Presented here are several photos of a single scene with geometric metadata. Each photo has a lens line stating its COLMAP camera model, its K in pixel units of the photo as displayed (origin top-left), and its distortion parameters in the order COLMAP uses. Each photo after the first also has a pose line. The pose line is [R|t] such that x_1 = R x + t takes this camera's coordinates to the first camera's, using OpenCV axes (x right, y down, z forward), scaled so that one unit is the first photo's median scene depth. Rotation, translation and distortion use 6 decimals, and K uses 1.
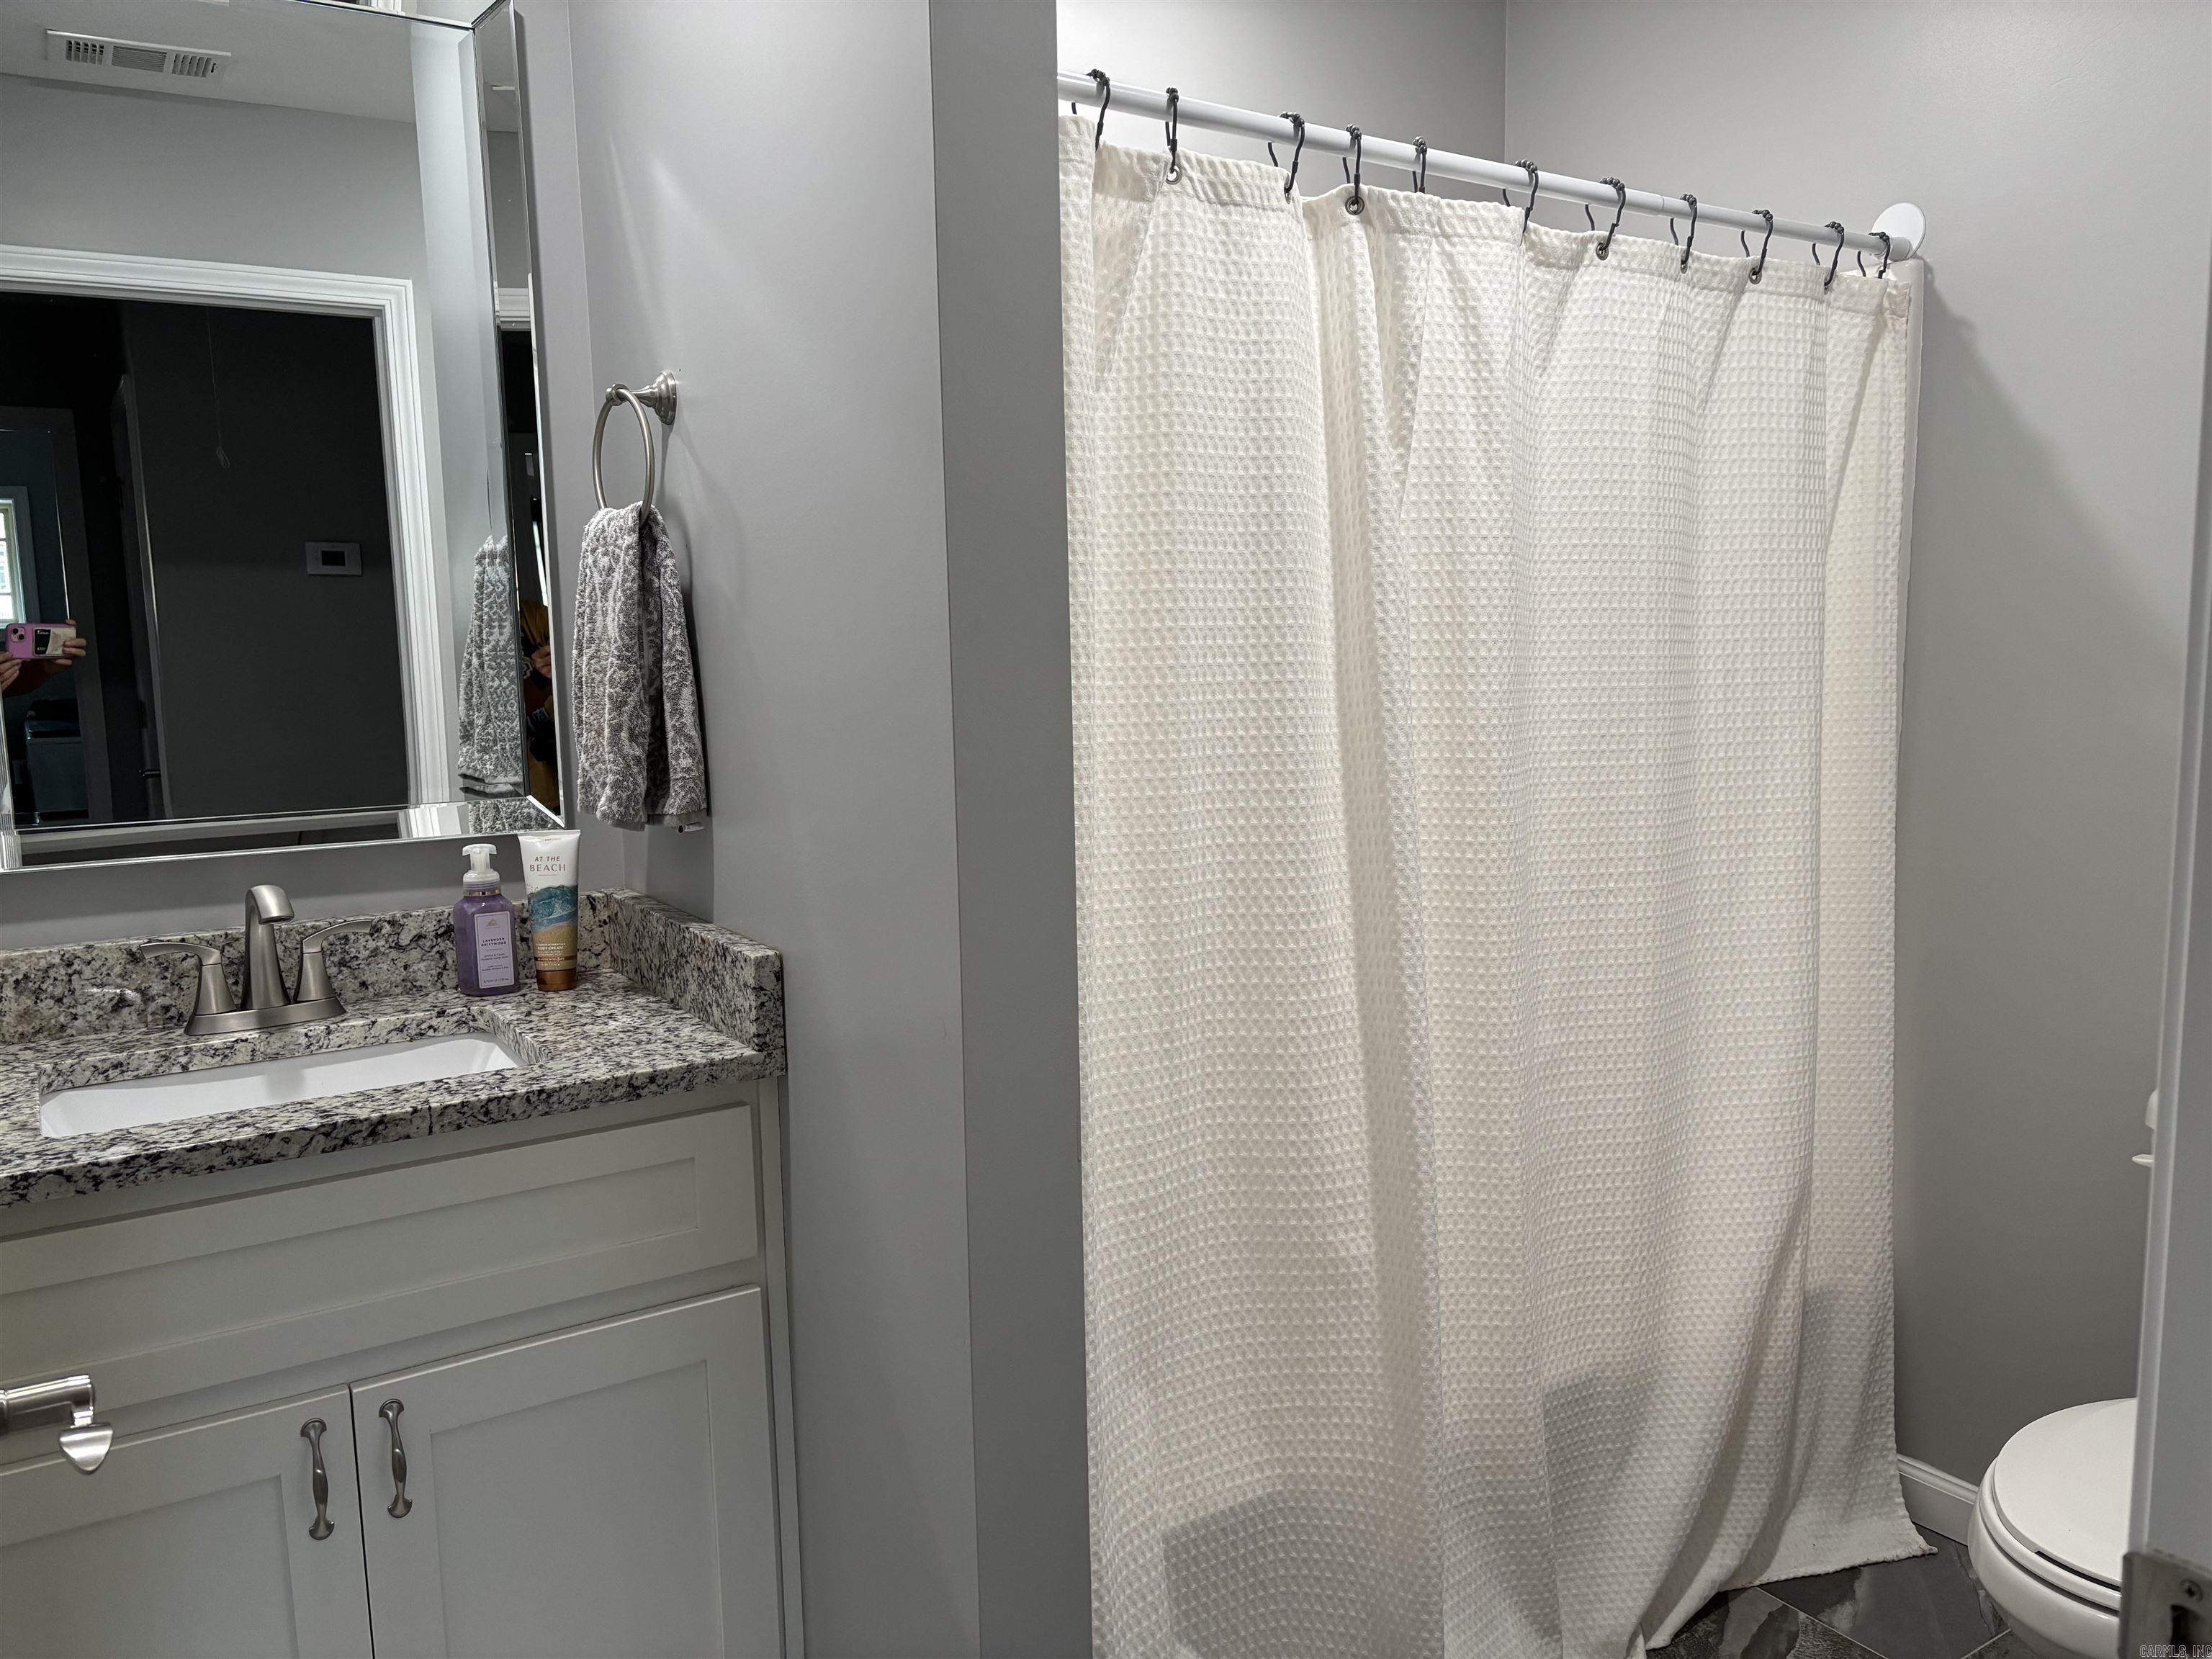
lens RADIAL K [[1680.0, 0, 1145.3], [0, 1680.0, 841.1], [0, 0, 1]] dist [0.006787, 0.004059]
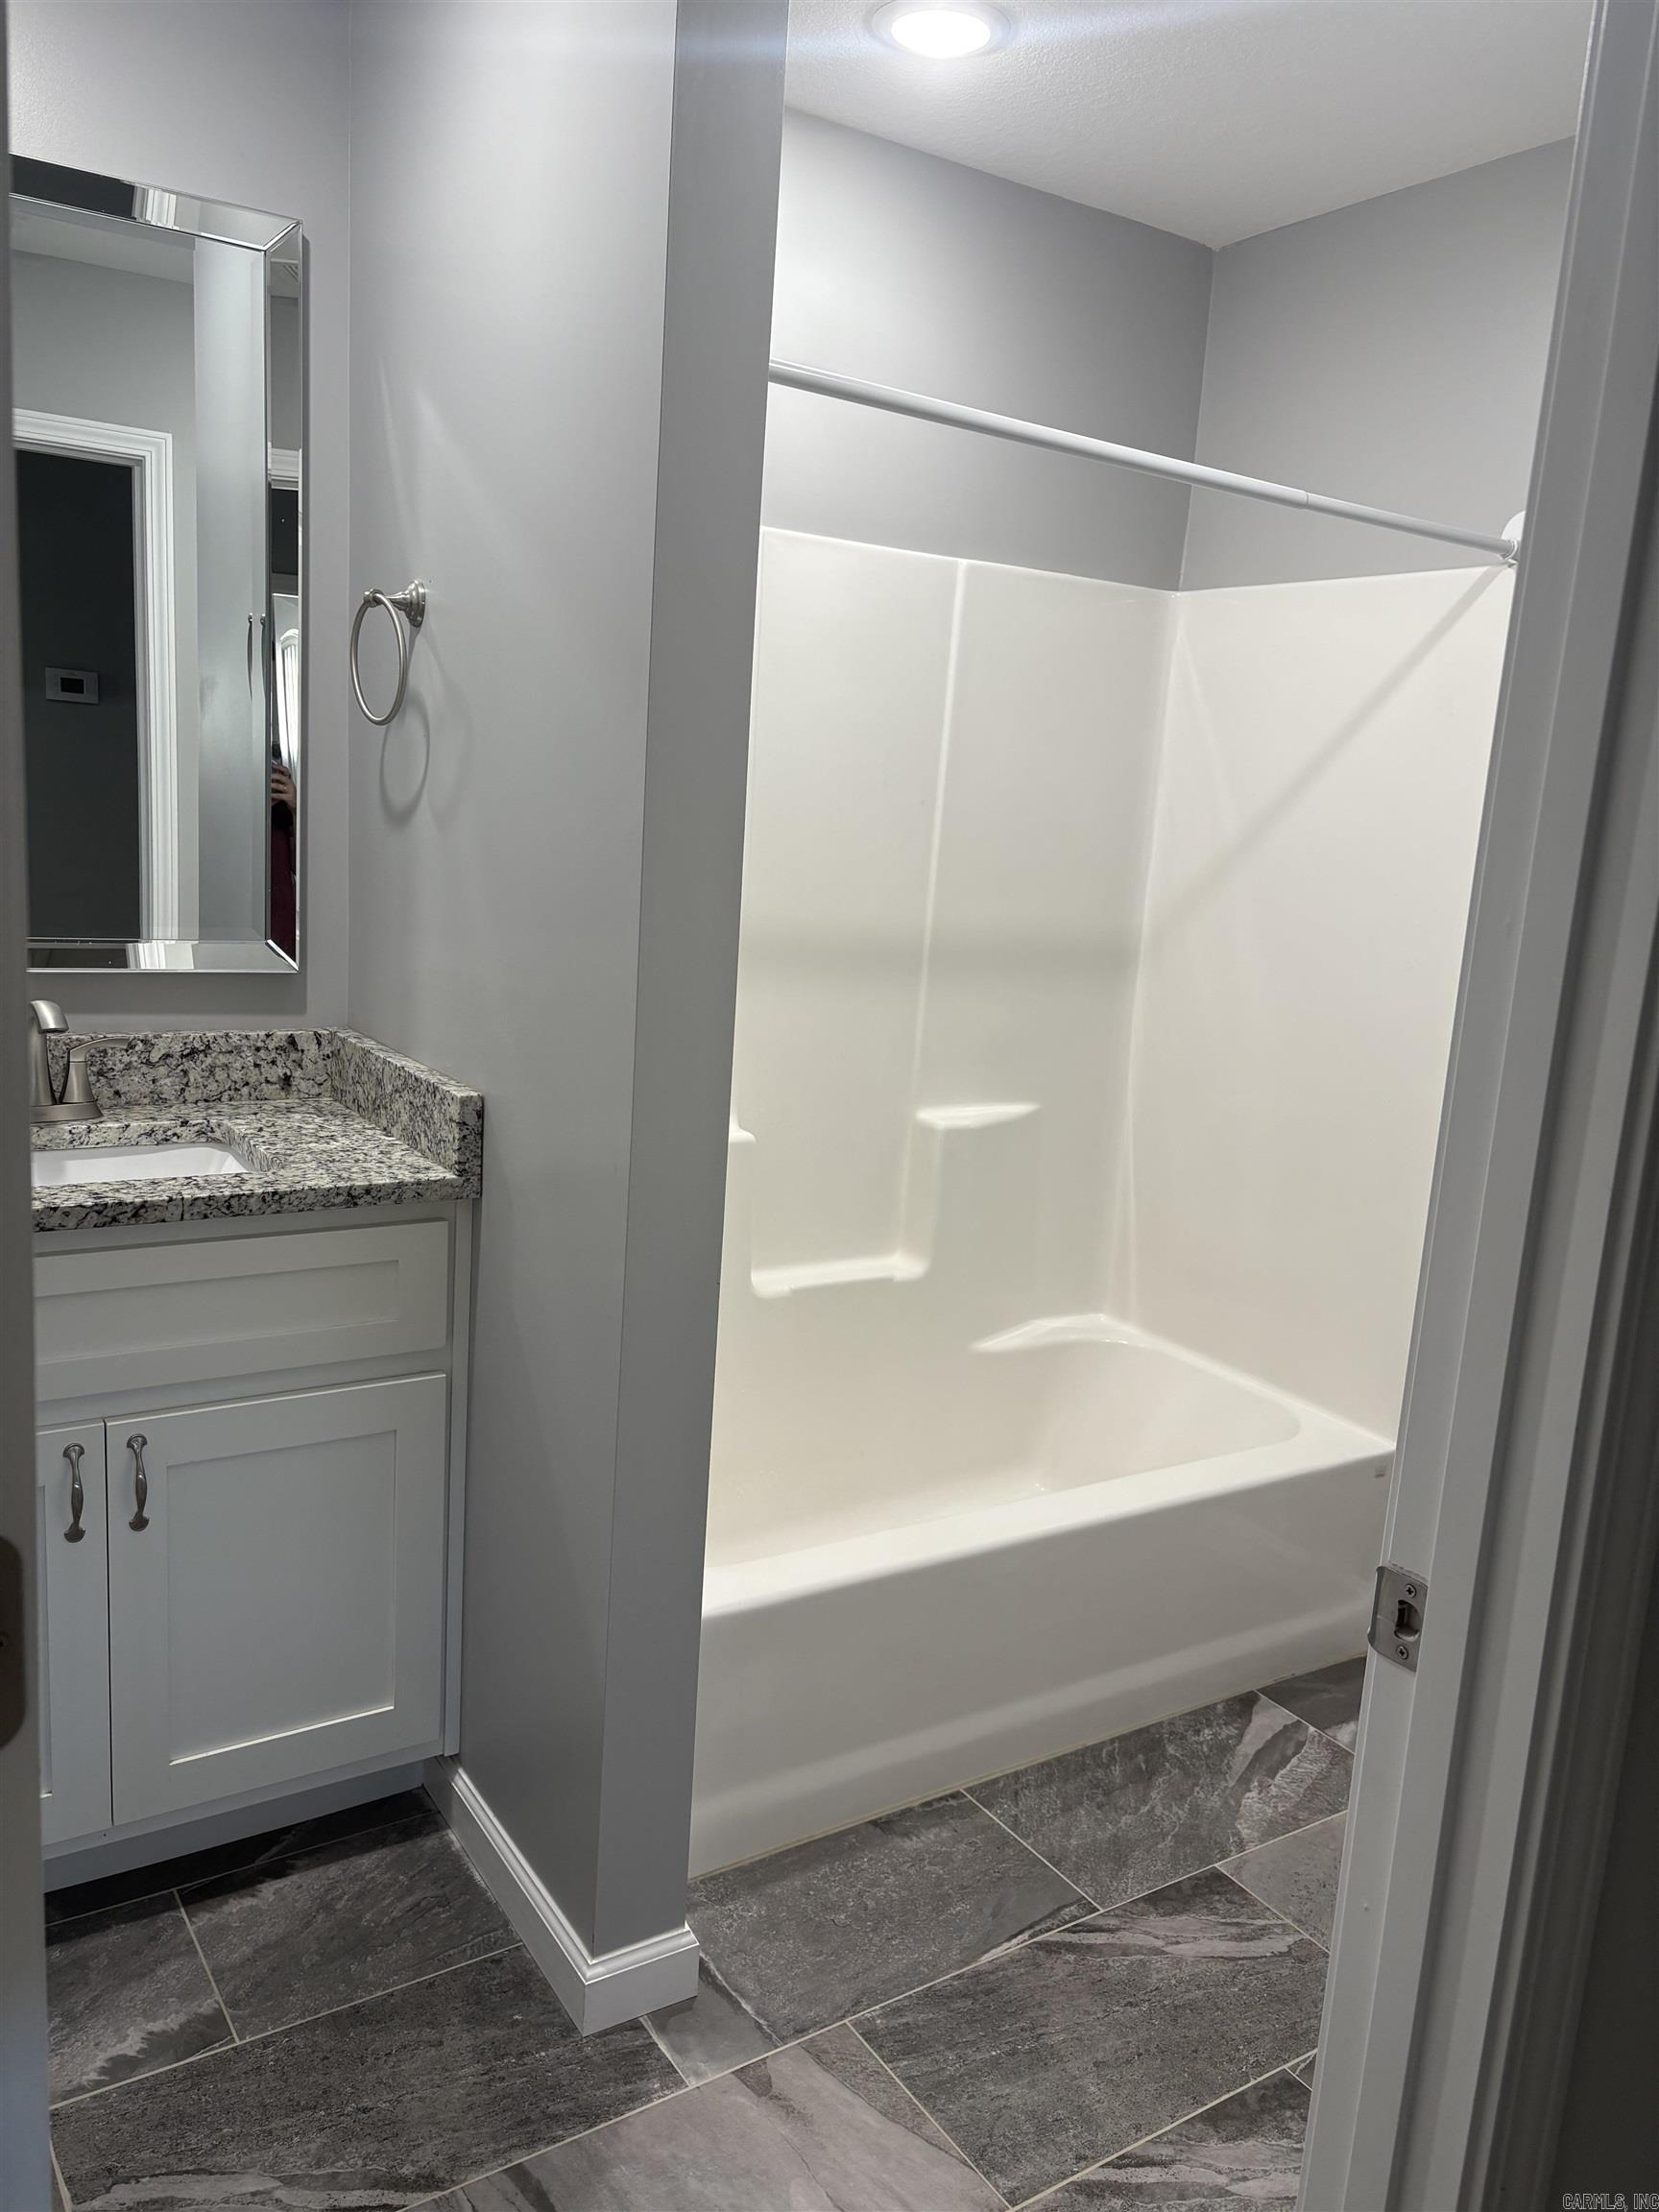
lens RADIAL K [[1678.4, 0, 835.0], [0, 1678.4, 1103.8], [0, 0, 1]] dist [0.042390, -0.043968]
pose [[0.996744, 0.080601, -0.002209, 0.030407], [-0.080388, 0.995494, 0.050289, -0.005511], [0.006252, -0.049948, 0.998732, -0.167921]]
